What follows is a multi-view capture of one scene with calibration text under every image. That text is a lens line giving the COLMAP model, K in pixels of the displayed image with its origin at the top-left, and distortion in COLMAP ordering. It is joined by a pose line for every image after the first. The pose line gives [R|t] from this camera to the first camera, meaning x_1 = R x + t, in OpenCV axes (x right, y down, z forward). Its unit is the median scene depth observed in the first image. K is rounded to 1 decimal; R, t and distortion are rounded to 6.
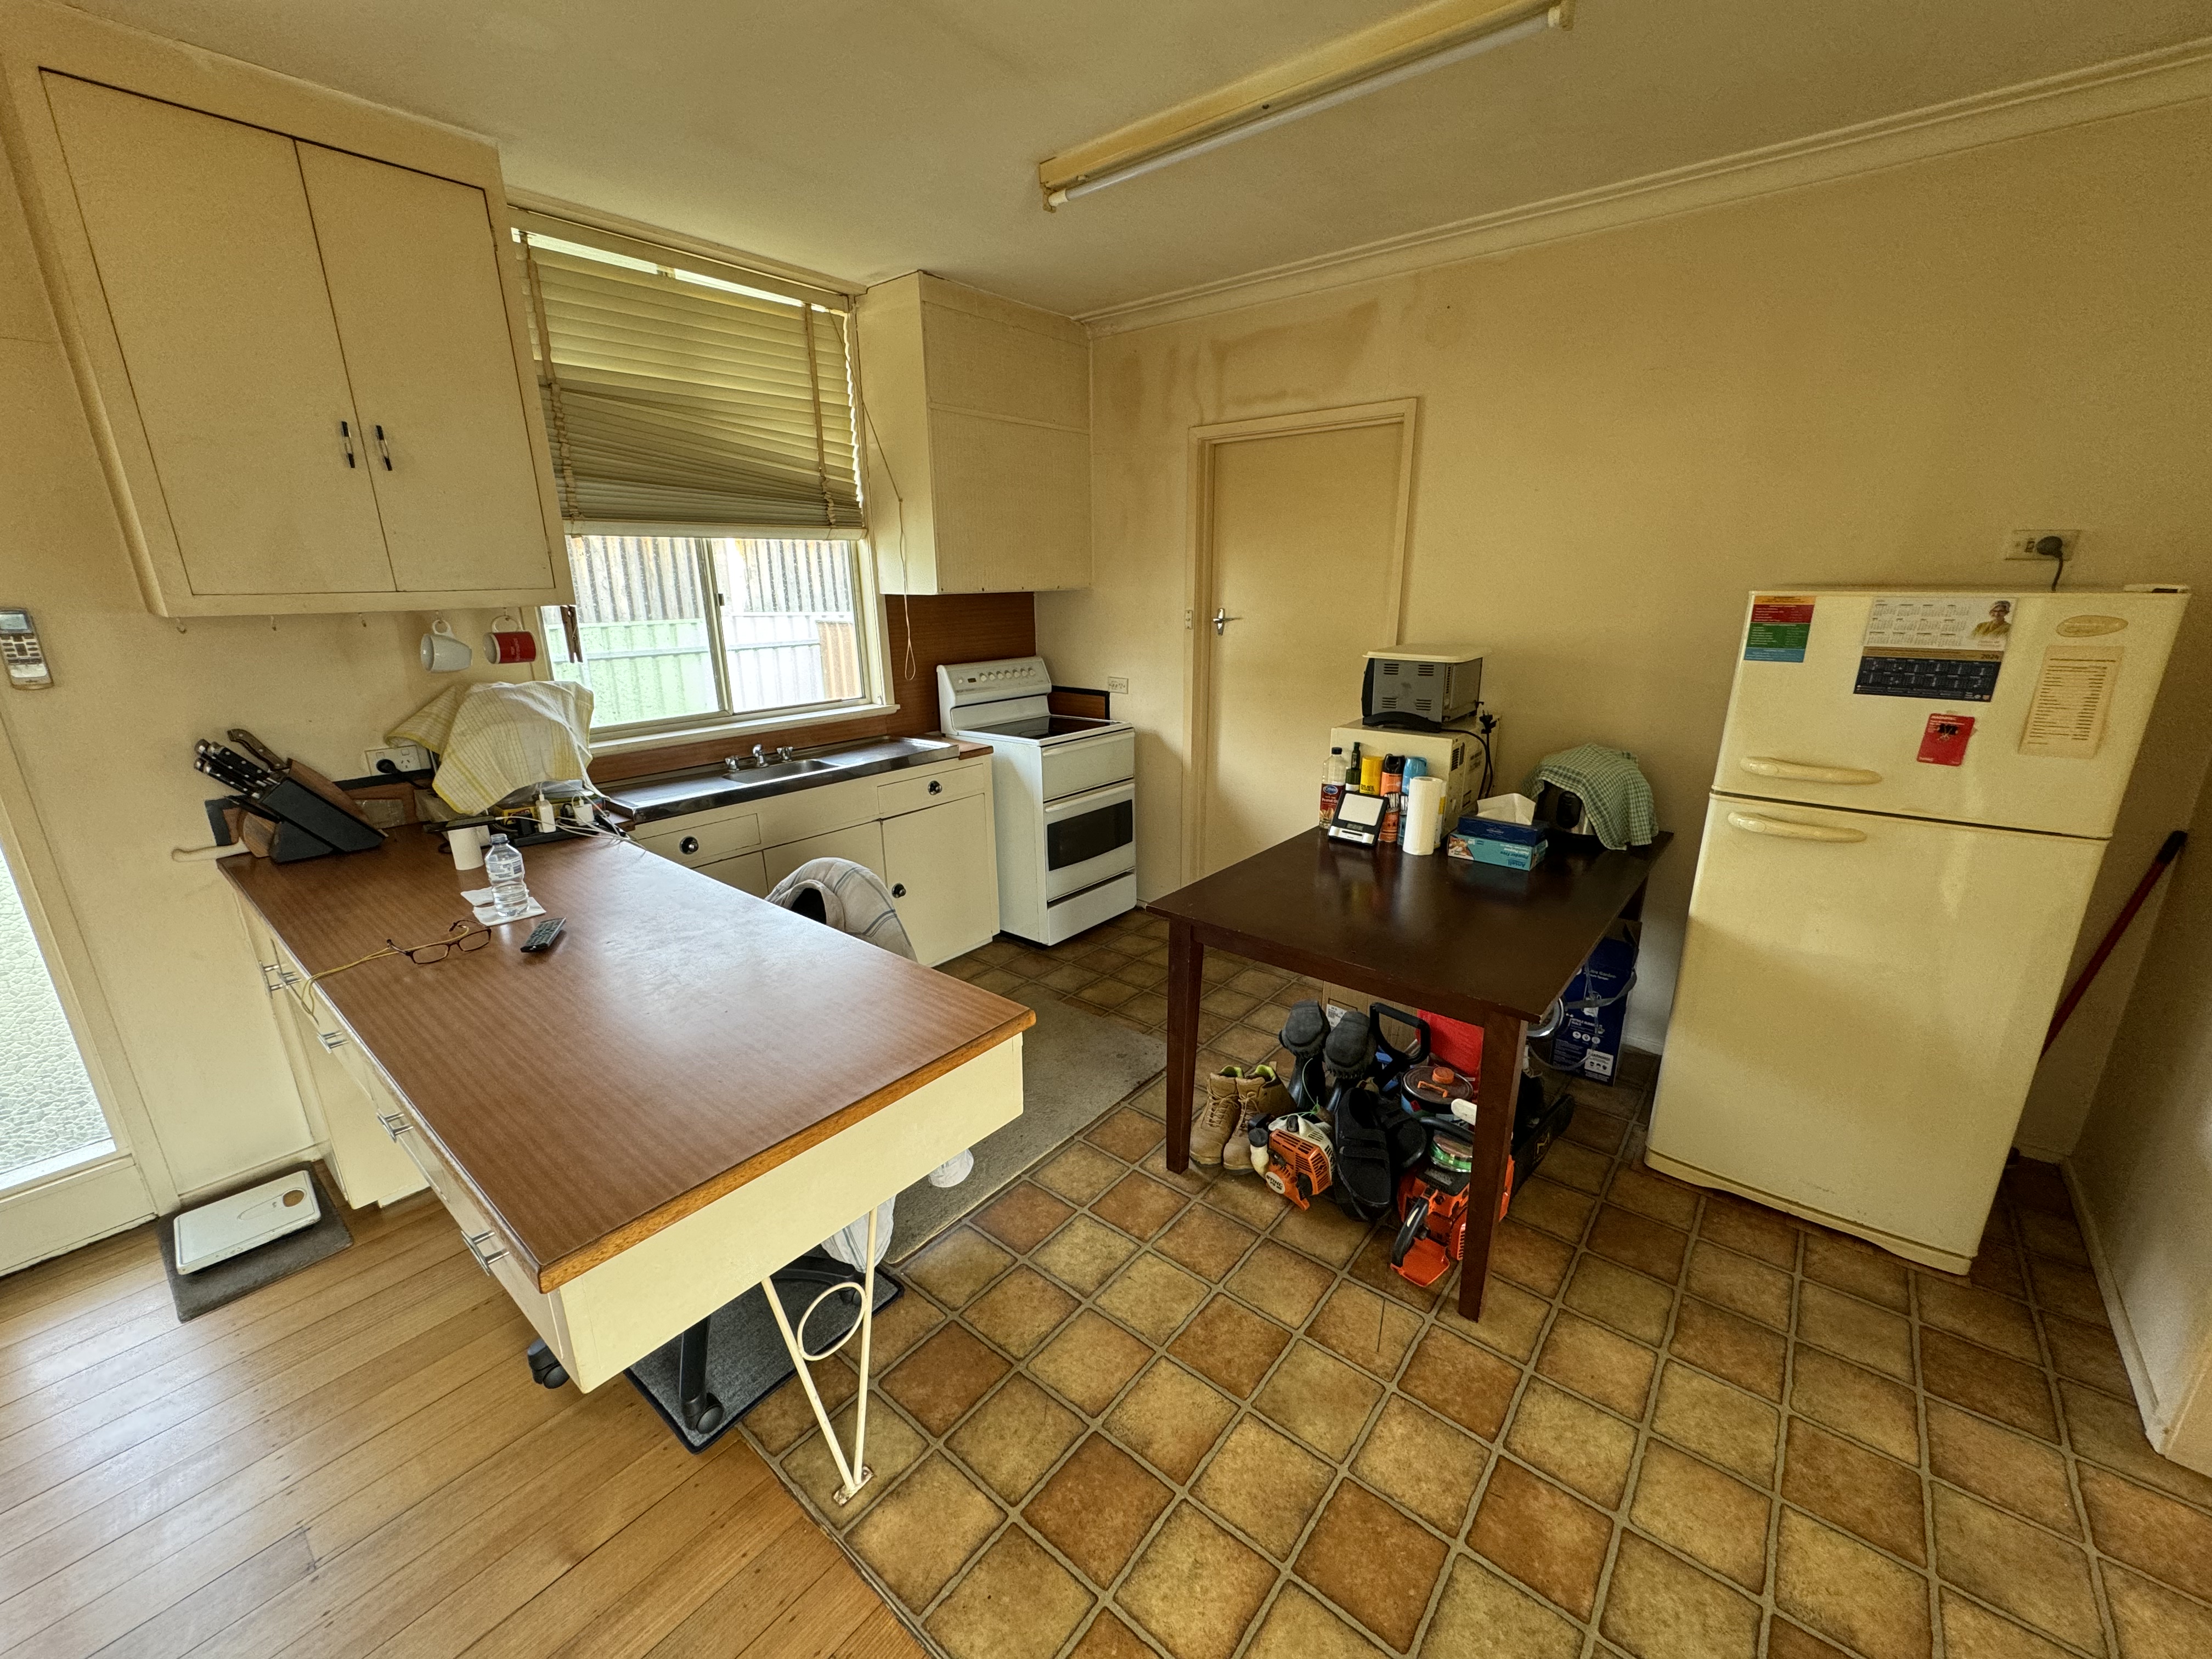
lens RADIAL K [[880.1, 0, 1106.0], [0, 880.1, 829.5], [0, 0, 1]] dist [-0.002572, 0.000785]
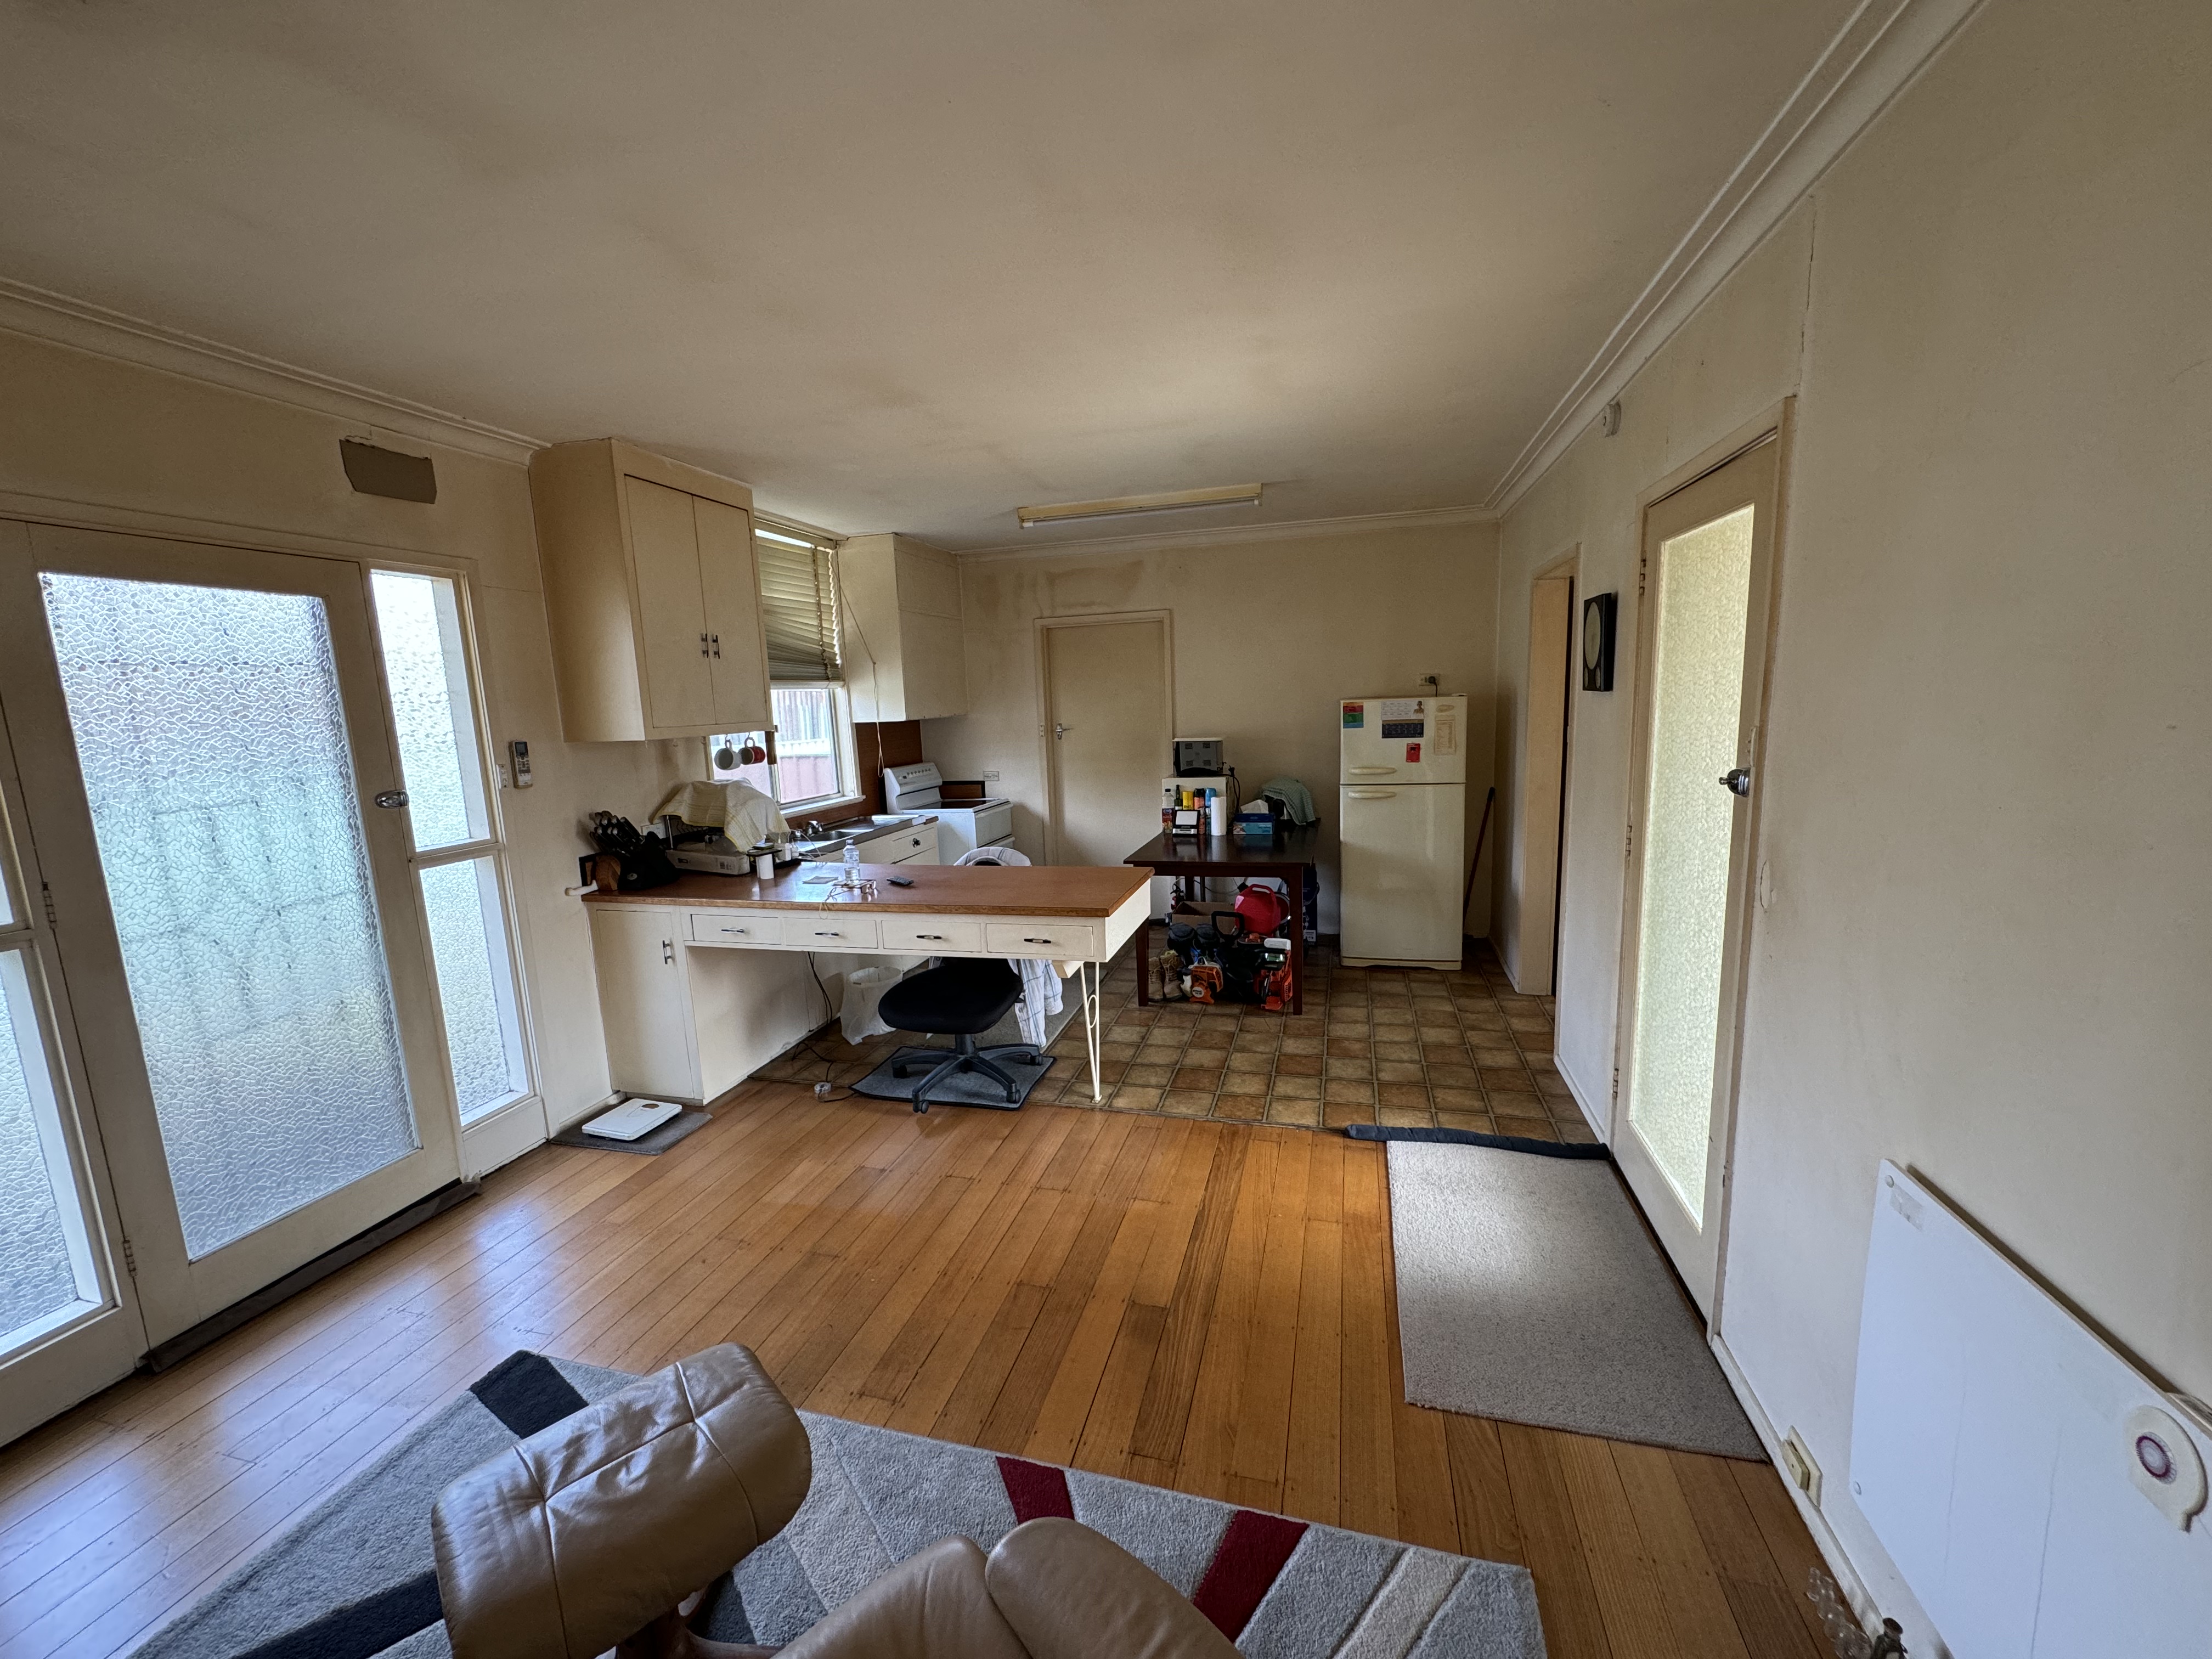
lens RADIAL K [[880.1, 0, 1106.0], [0, 880.1, 829.5], [0, 0, 1]] dist [-0.002572, 0.000785]
pose [[0.910768, -0.088402, 0.403345, -0.578037], [0.145457, 0.982887, -0.113026, 0.172661], [-0.386451, 0.161610, 0.908041, -0.599058]]
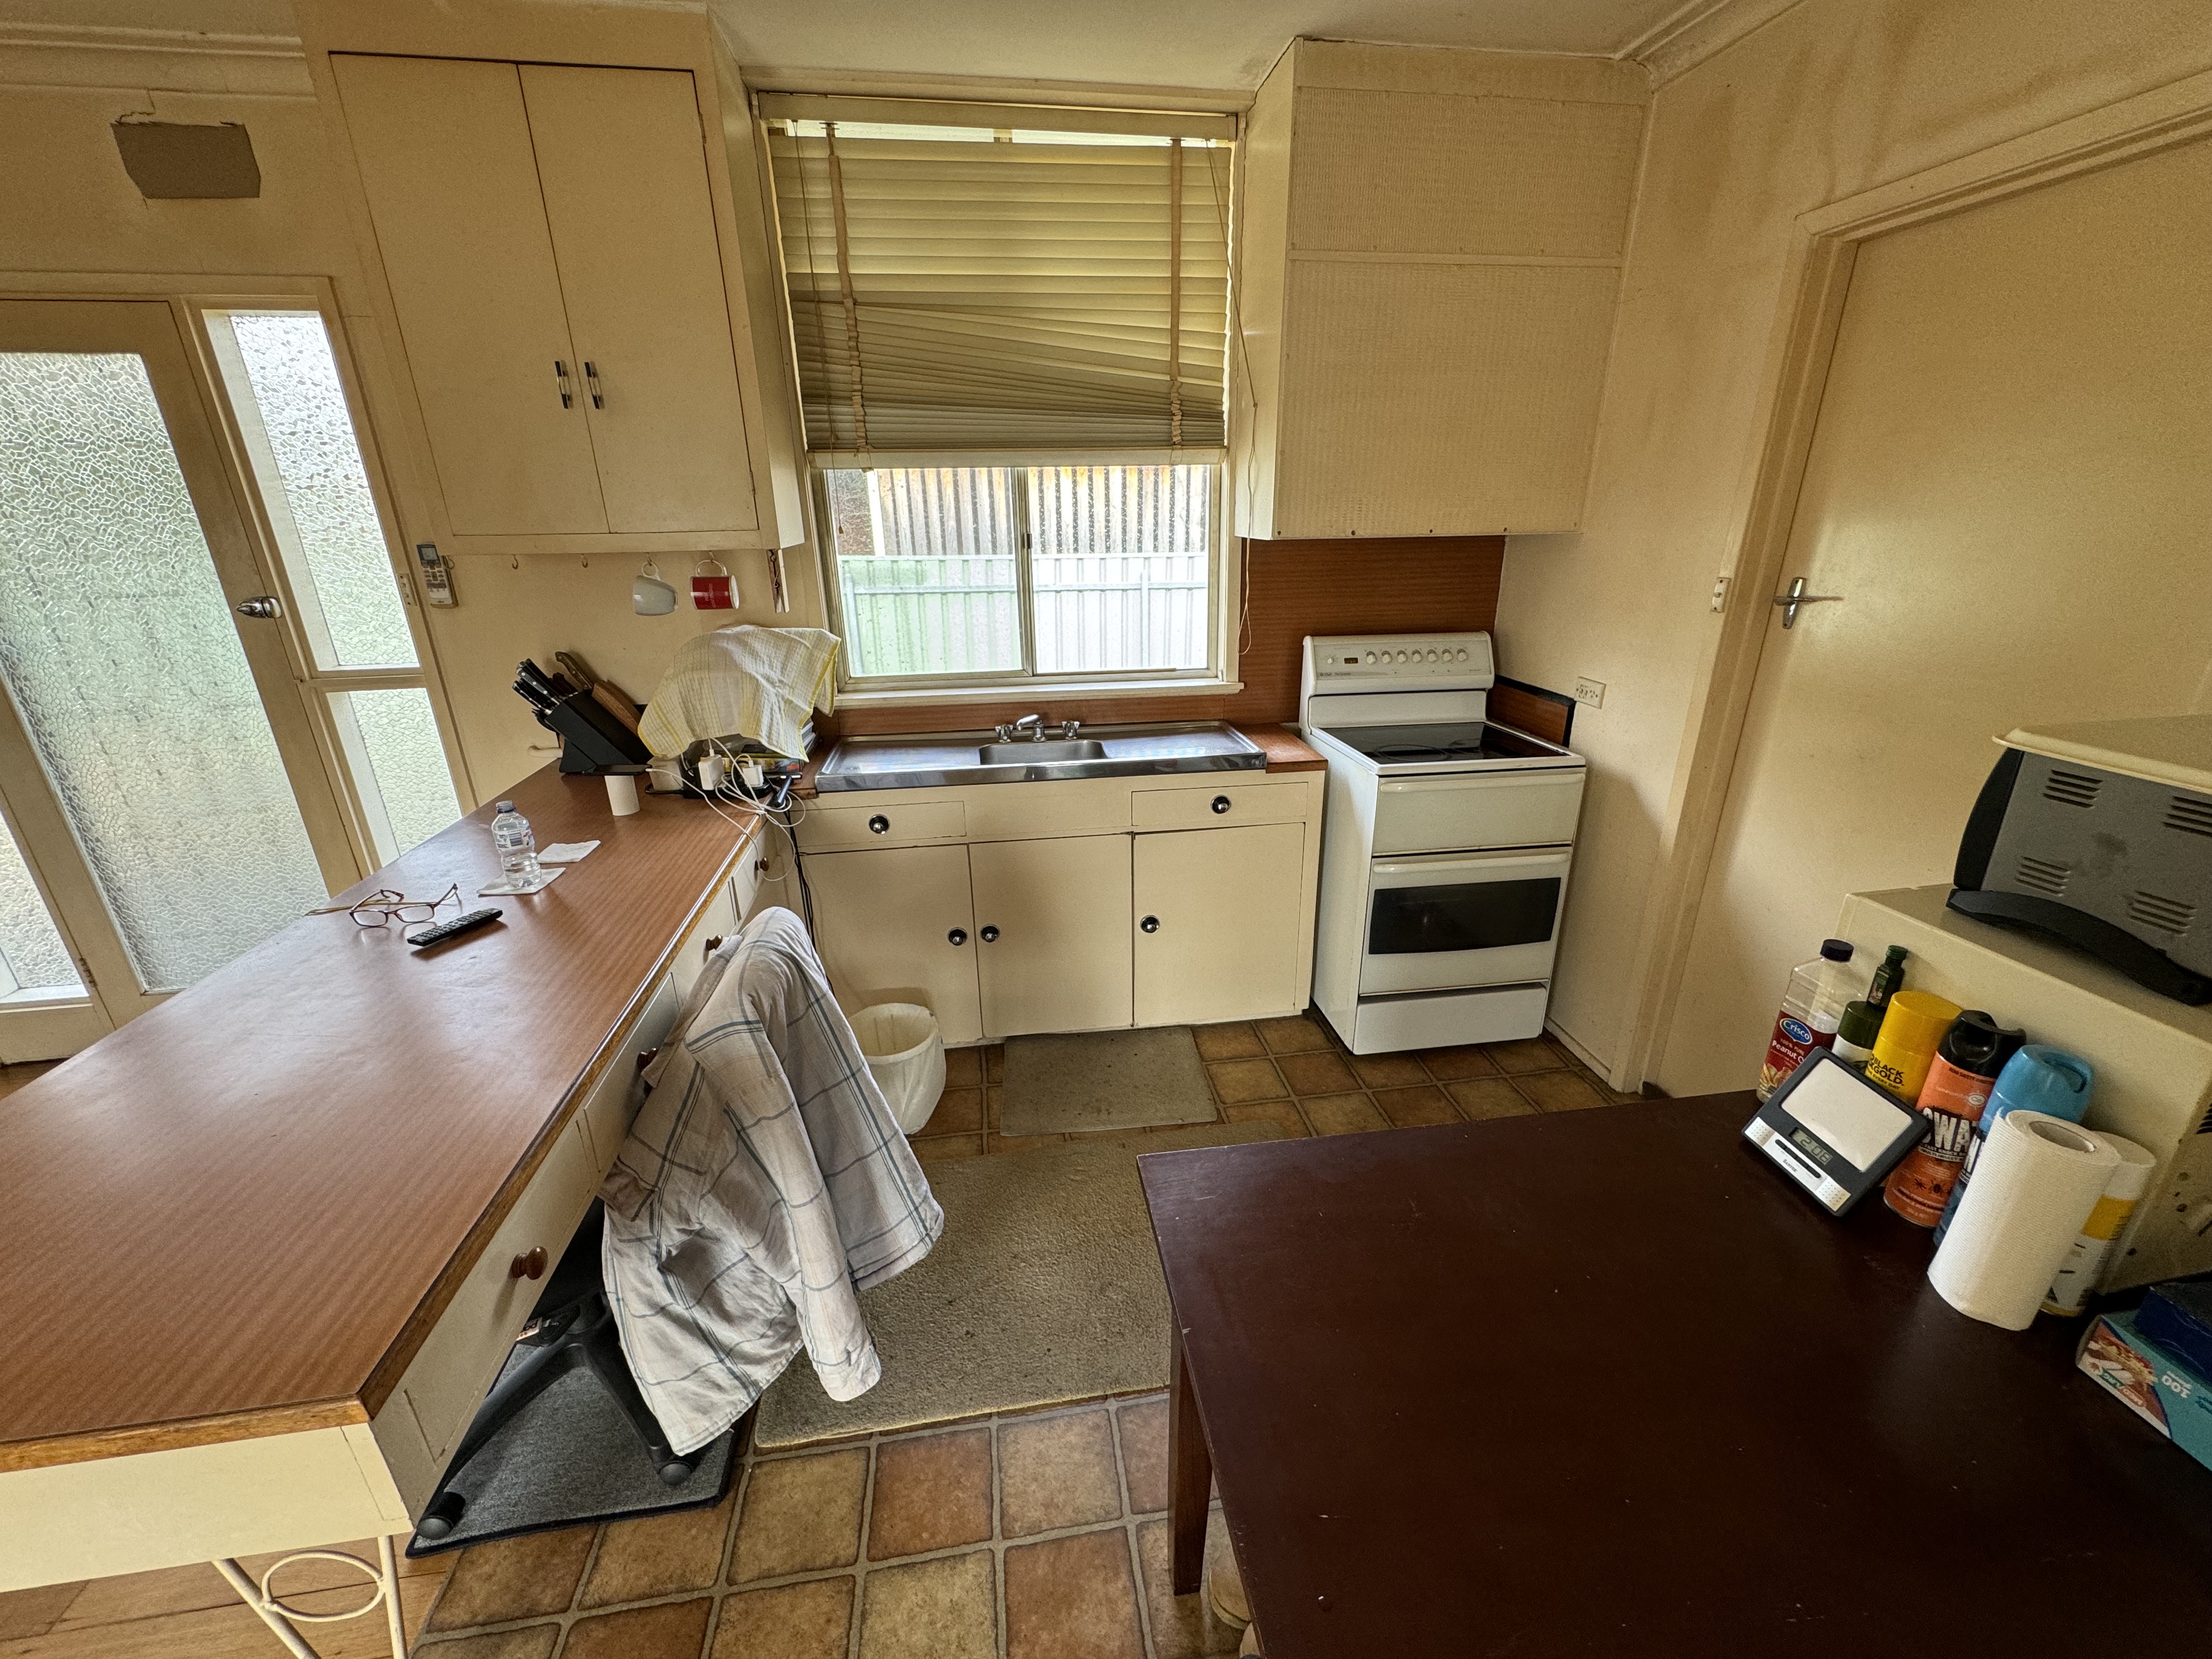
lens RADIAL K [[880.1, 0, 1106.0], [0, 880.1, 829.5], [0, 0, 1]] dist [-0.002572, 0.000785]
pose [[0.743449, 0.230308, -0.627887, 0.232379], [-0.181477, 0.973082, 0.142047, -0.130334], [0.643700, 0.008342, 0.765233, 0.418062]]
